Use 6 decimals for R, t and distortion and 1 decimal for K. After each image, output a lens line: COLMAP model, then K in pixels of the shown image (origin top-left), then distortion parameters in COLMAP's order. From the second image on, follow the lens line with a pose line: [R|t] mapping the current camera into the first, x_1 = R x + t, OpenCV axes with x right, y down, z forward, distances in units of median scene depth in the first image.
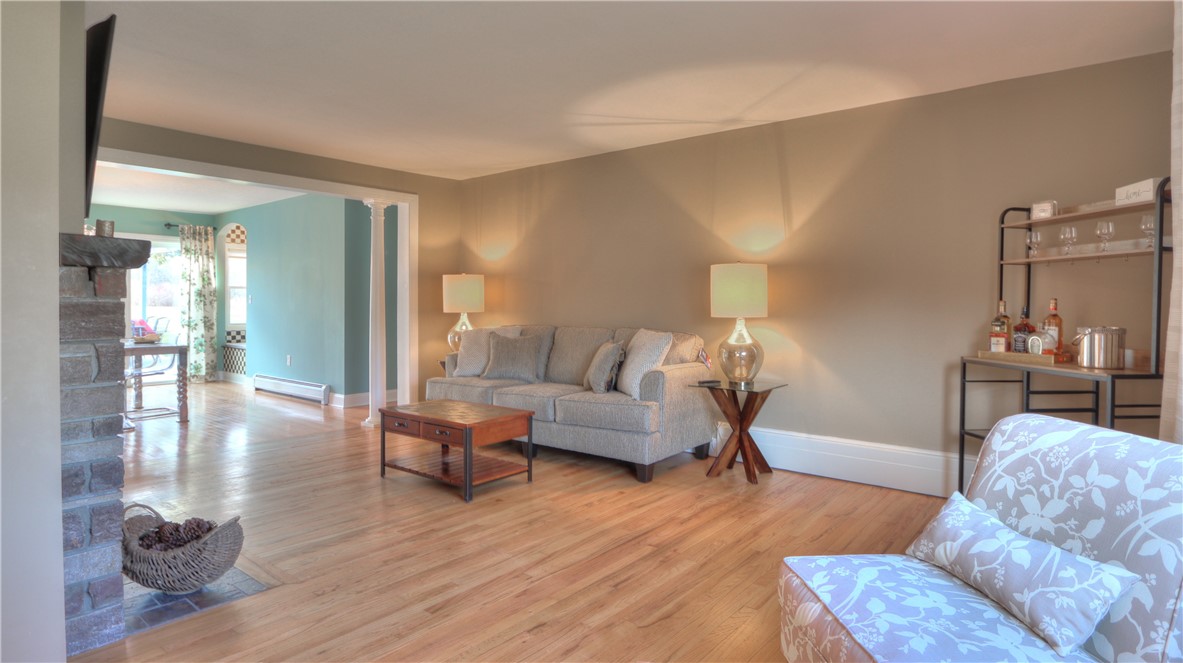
lens RADIAL K [[623.9, 0, 620.0], [0, 623.9, 306.0], [0, 0, 1]] dist [-0.007687, -0.000512]
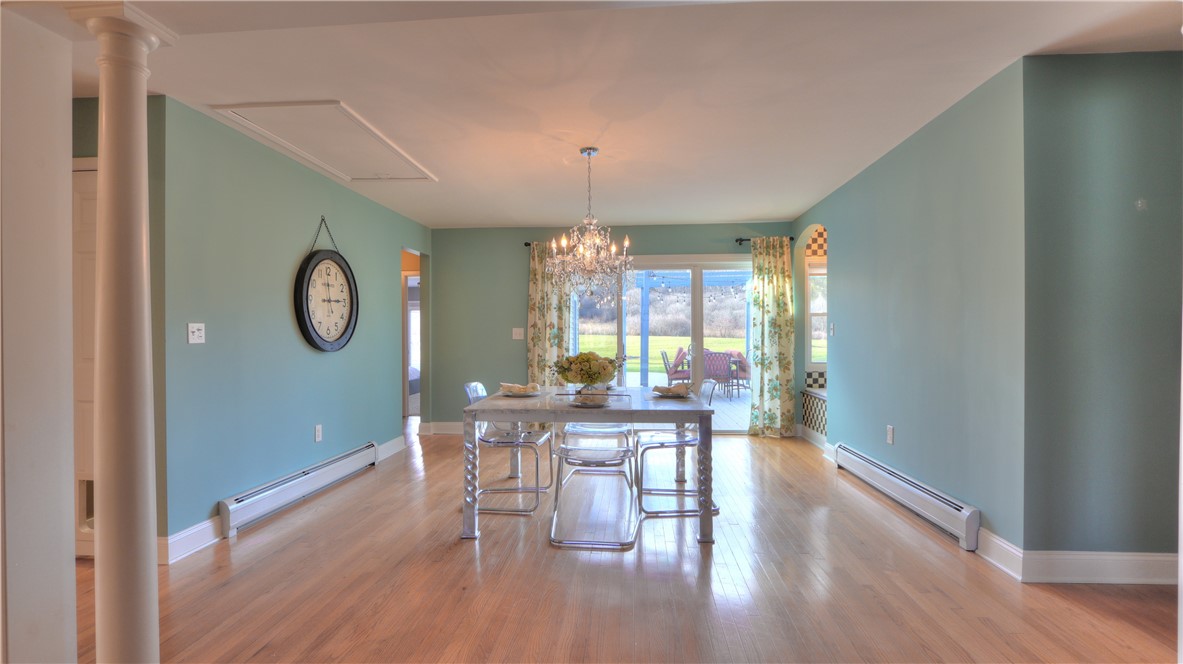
lens RADIAL K [[554.0, 0, 595.4], [0, 554.0, 338.8], [0, 0, 1]] dist [0.002281, 0.000333]
pose [[0.563877, -0.000776, -0.825858, -0.226510], [0.002102, 0.999998, 0.000496, -0.001330], [0.825856, -0.002016, 0.563877, 0.420019]]
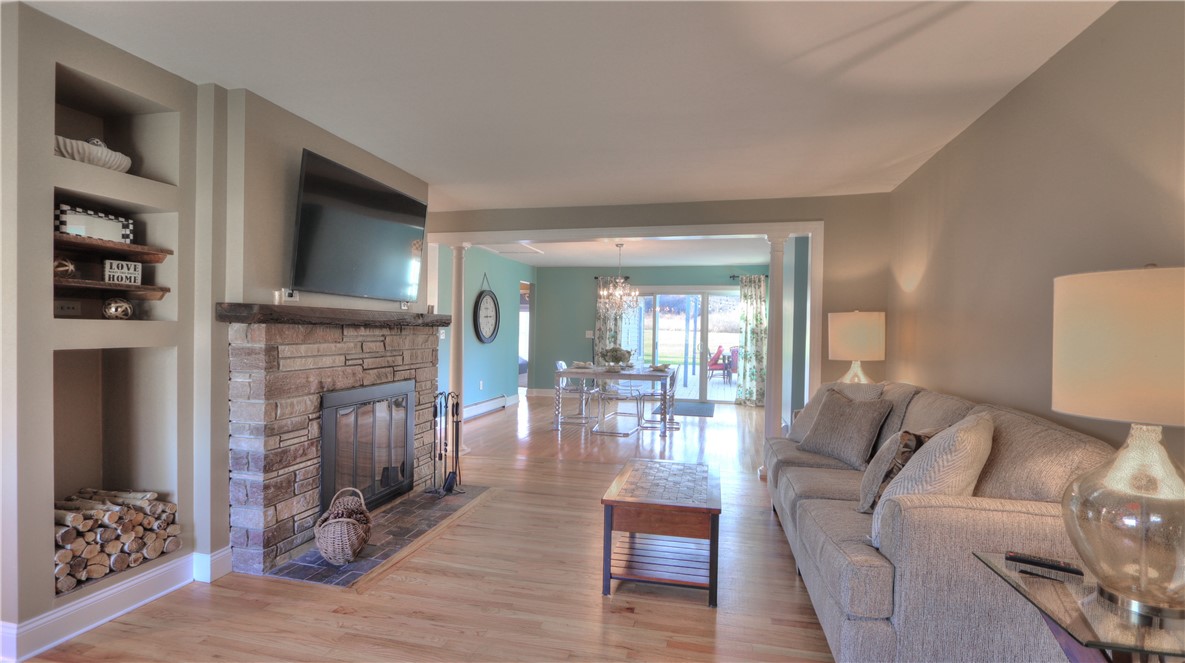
lens RADIAL K [[555.0, 0, 590.0], [0, 555.0, 333.7], [0, 0, 1]] dist [0.002281, 0.000333]
pose [[0.416278, 0.010201, -0.909180, 0.165125], [-0.018834, 0.999819, 0.002594, -0.012784], [0.909042, 0.016044, 0.416395, 0.267492]]
